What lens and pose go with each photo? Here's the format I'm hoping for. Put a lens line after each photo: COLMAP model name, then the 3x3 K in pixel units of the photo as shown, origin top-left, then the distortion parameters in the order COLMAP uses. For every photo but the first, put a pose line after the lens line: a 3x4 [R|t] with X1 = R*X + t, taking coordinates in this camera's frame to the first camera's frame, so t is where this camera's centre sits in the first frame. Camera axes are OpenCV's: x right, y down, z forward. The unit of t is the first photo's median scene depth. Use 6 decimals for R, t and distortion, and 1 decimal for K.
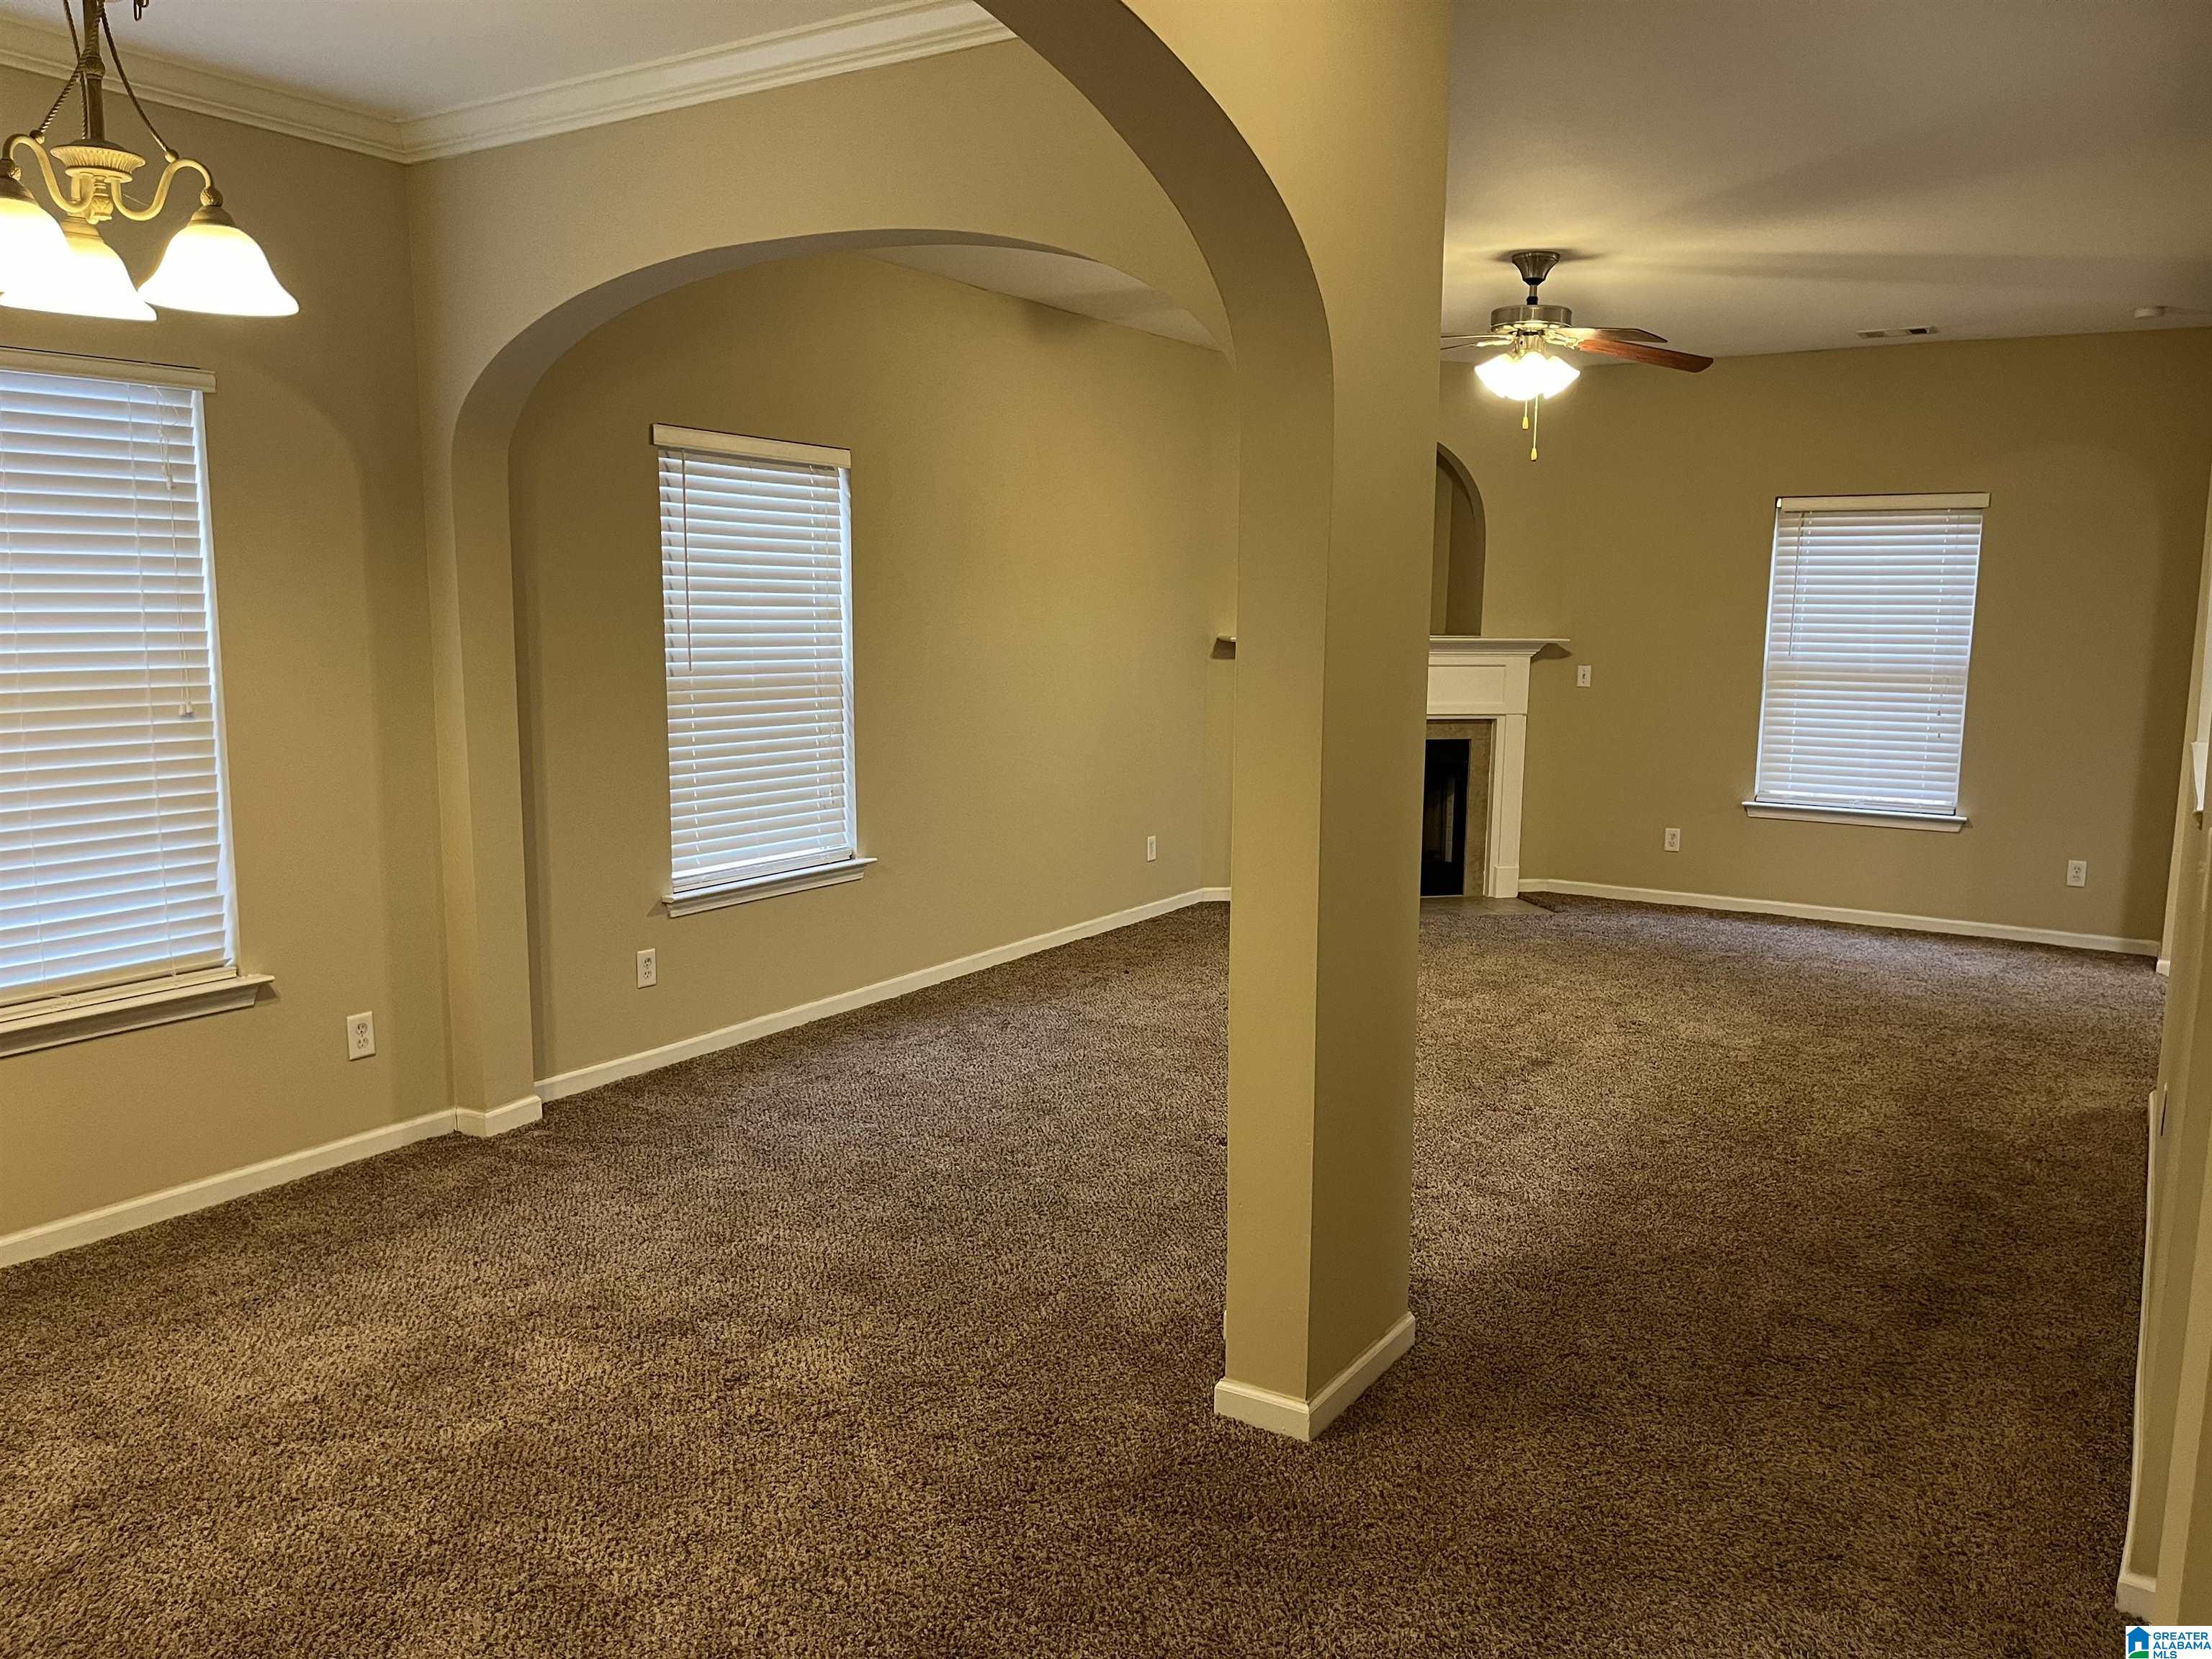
lens RADIAL K [[1648.0, 0, 1106.0], [0, 1648.0, 829.5], [0, 0, 1]] dist [0.070771, -0.131455]
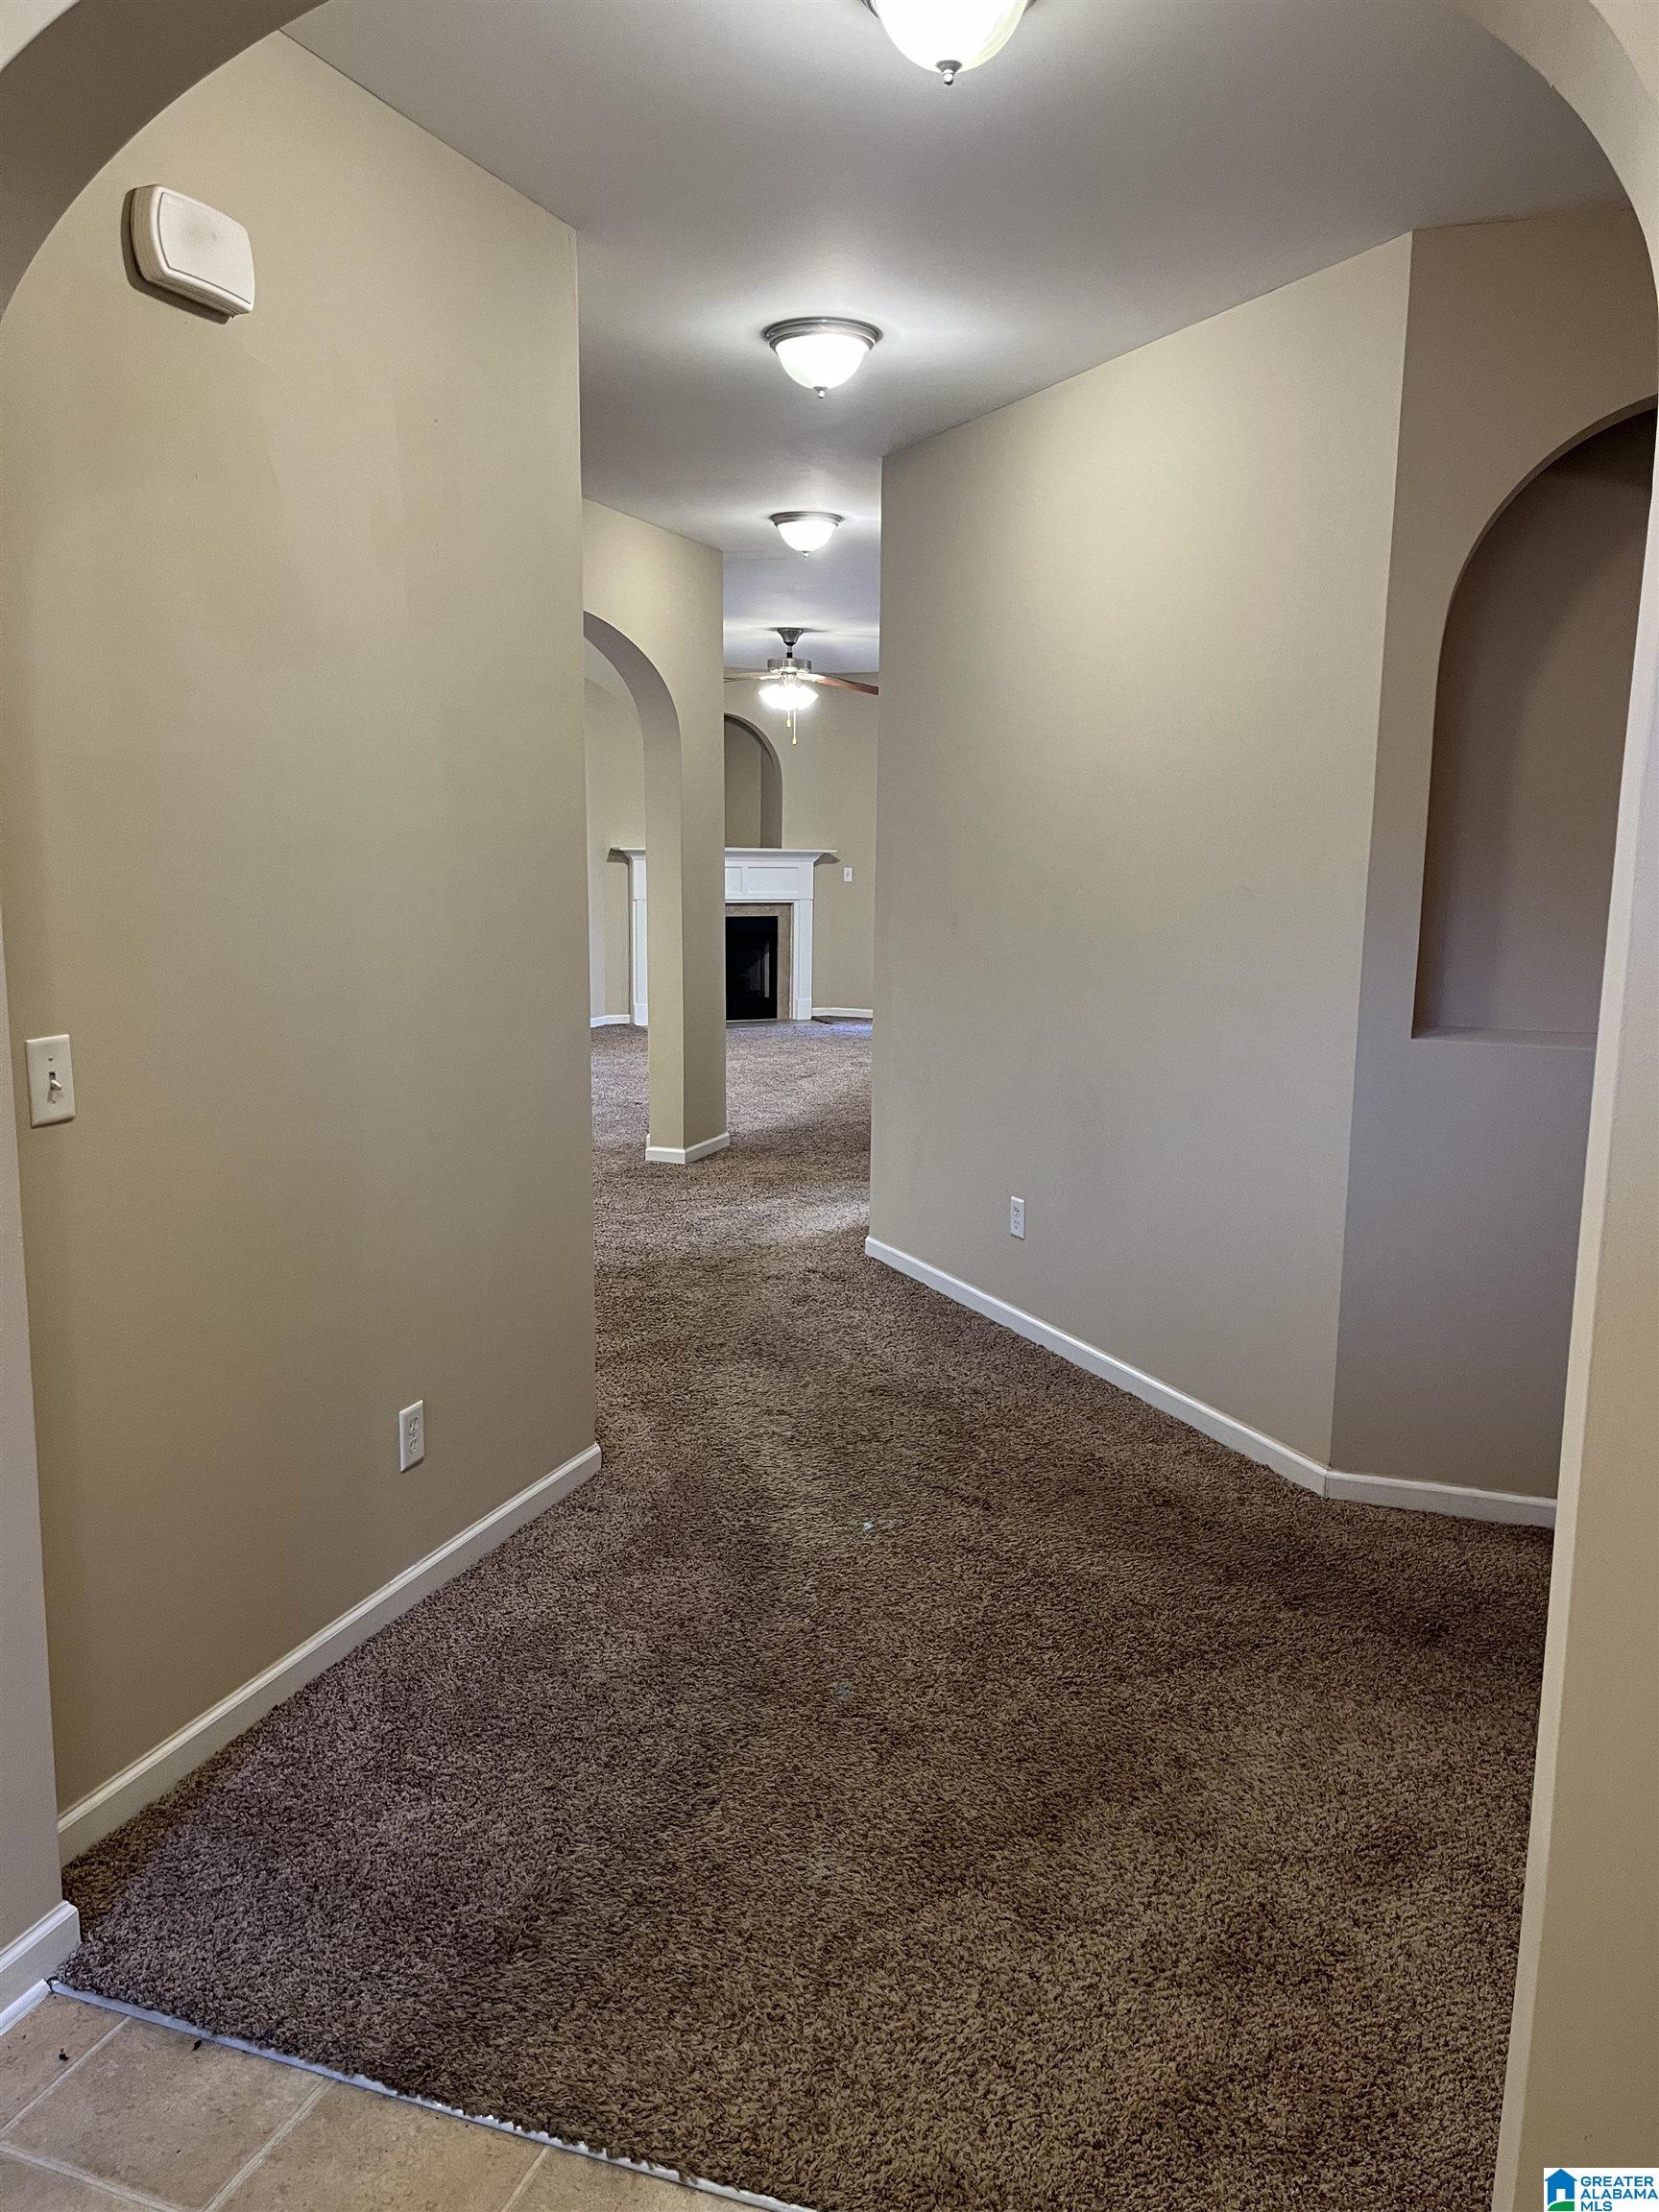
lens RADIAL K [[1596.6, 0, 829.5], [0, 1596.6, 1106.0], [0, 0, 1]] dist [0.065667, -0.080150]
pose [[0.975409, -0.034863, 0.217627, -0.069872], [0.027781, 0.998983, 0.035518, 0.079191], [-0.218644, -0.028599, 0.975386, -0.522452]]
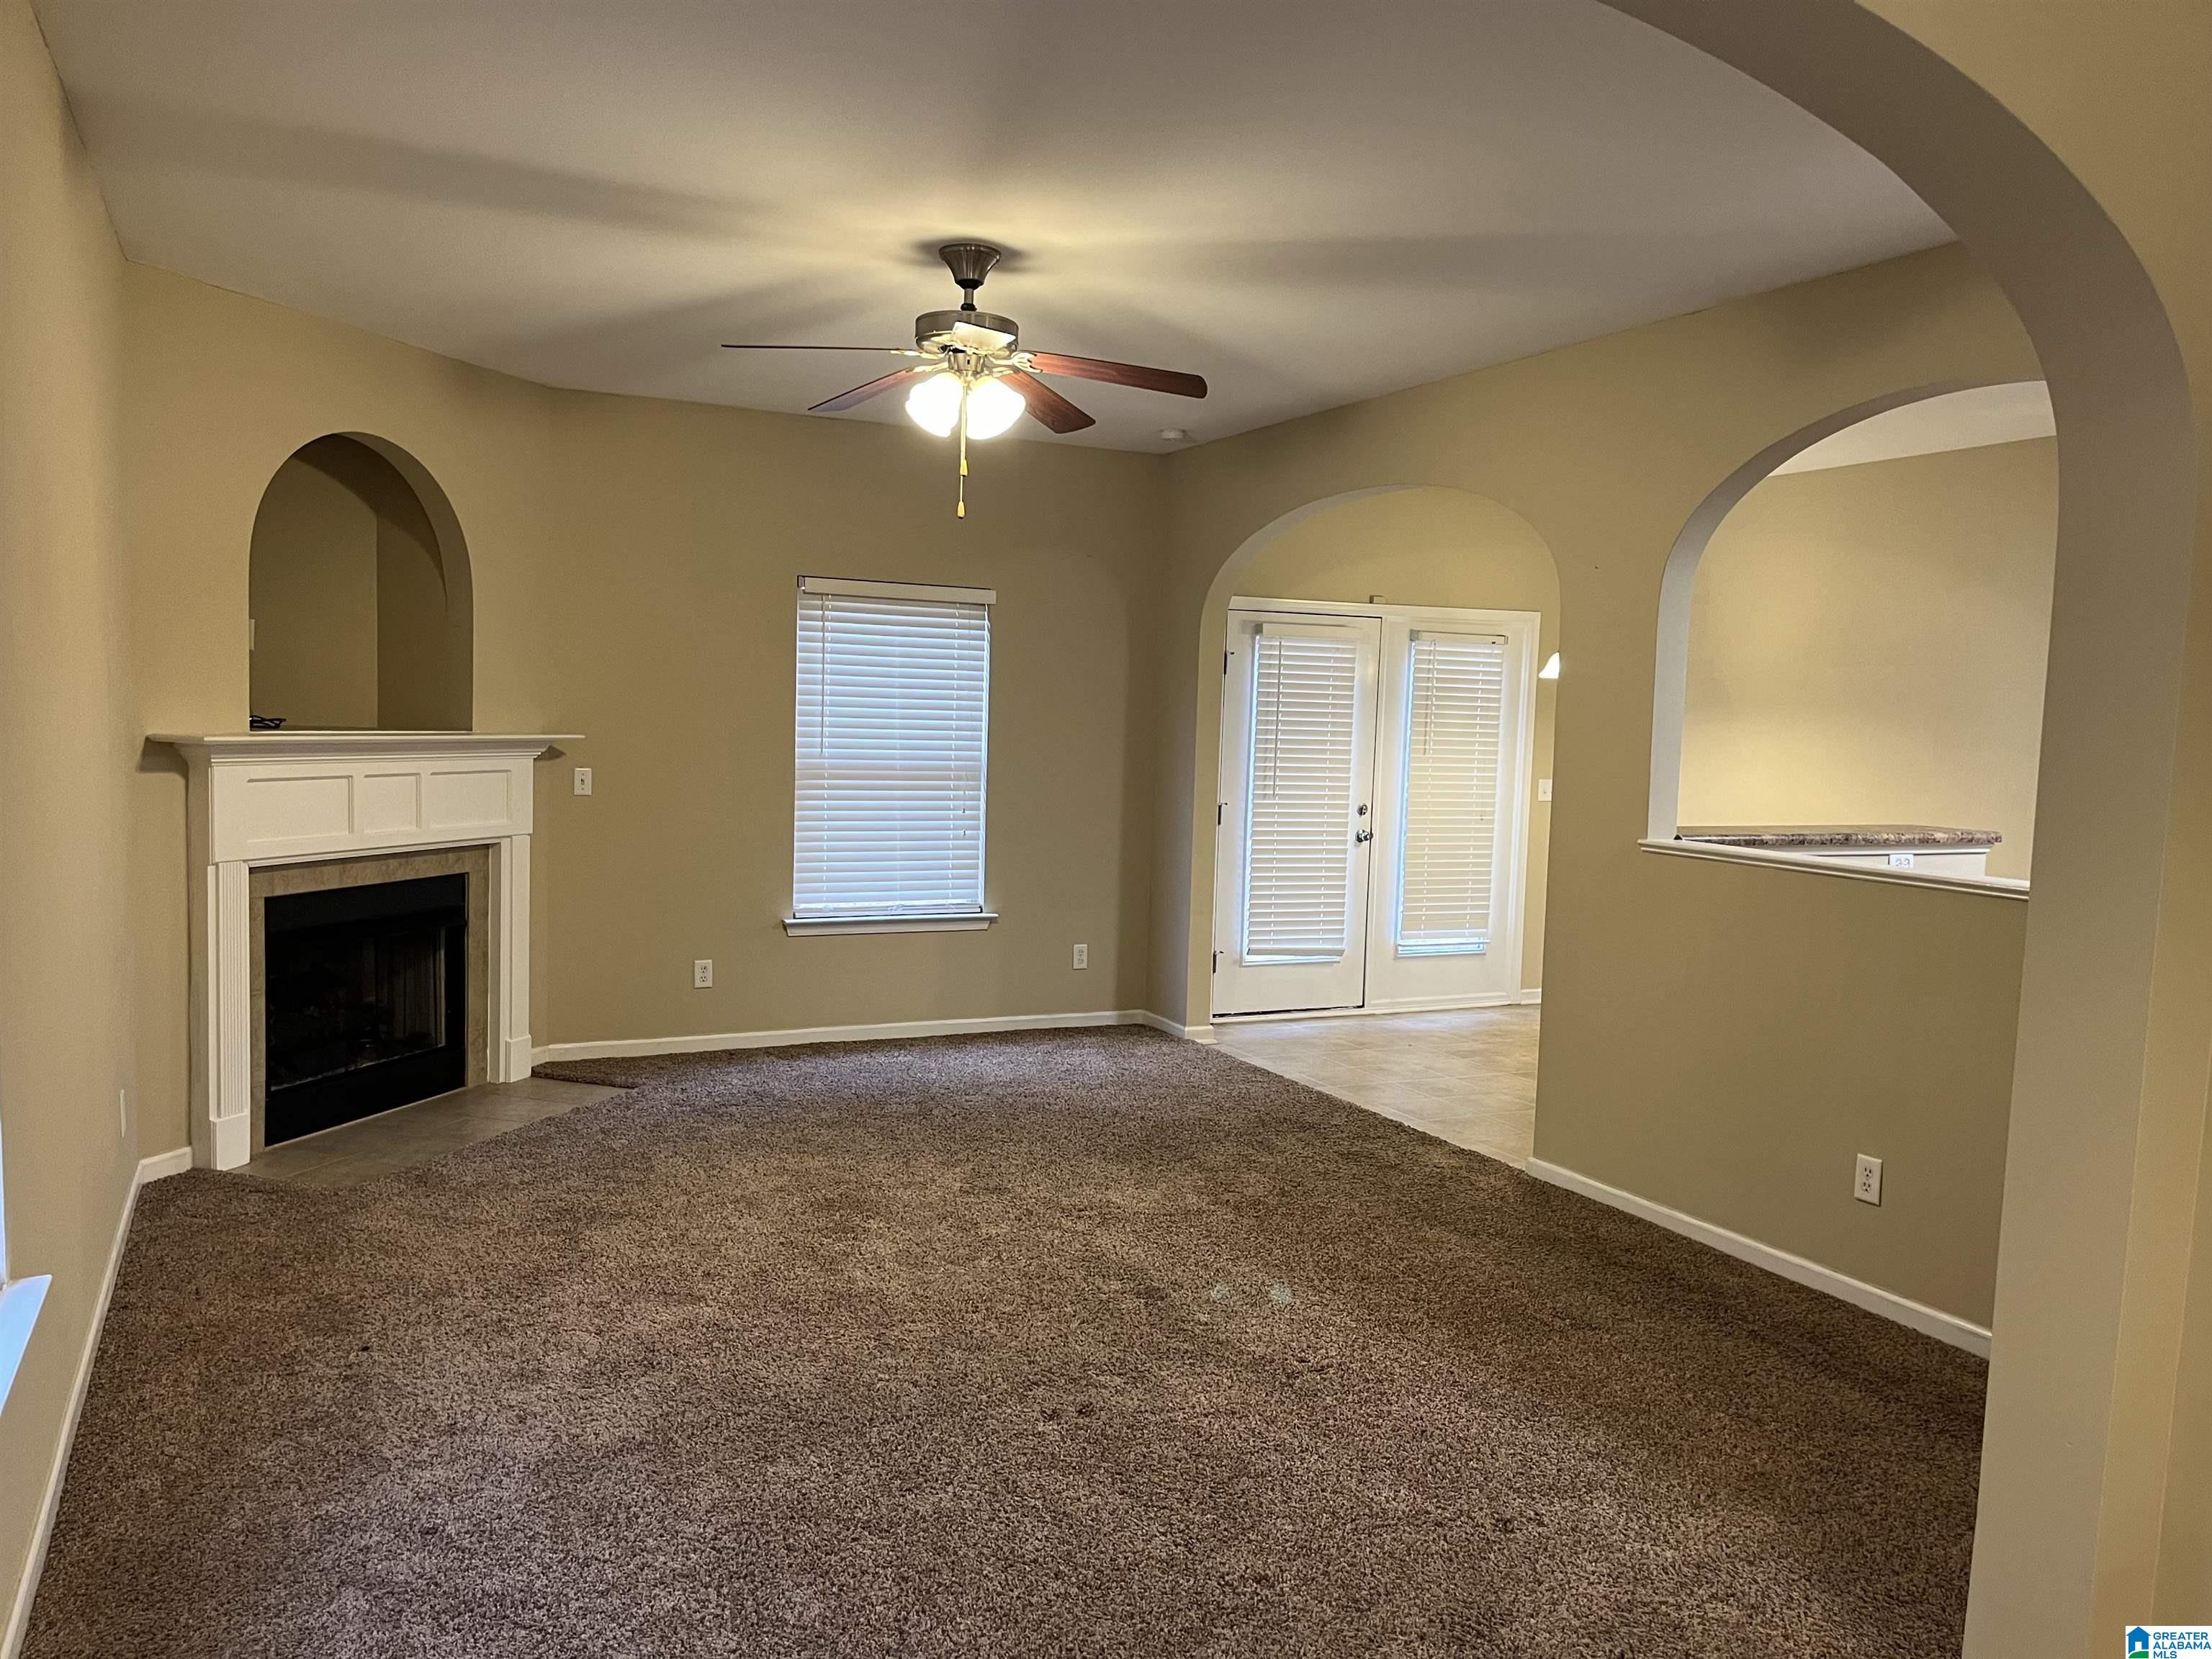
lens RADIAL K [[1648.0, 0, 1106.0], [0, 1648.0, 829.5], [0, 0, 1]] dist [0.070771, -0.131455]
pose [[0.520194, -0.057046, 0.852141, -0.285496], [0.091746, 0.995725, 0.010651, -0.061864], [-0.849106, 0.072640, 0.523204, 0.424550]]
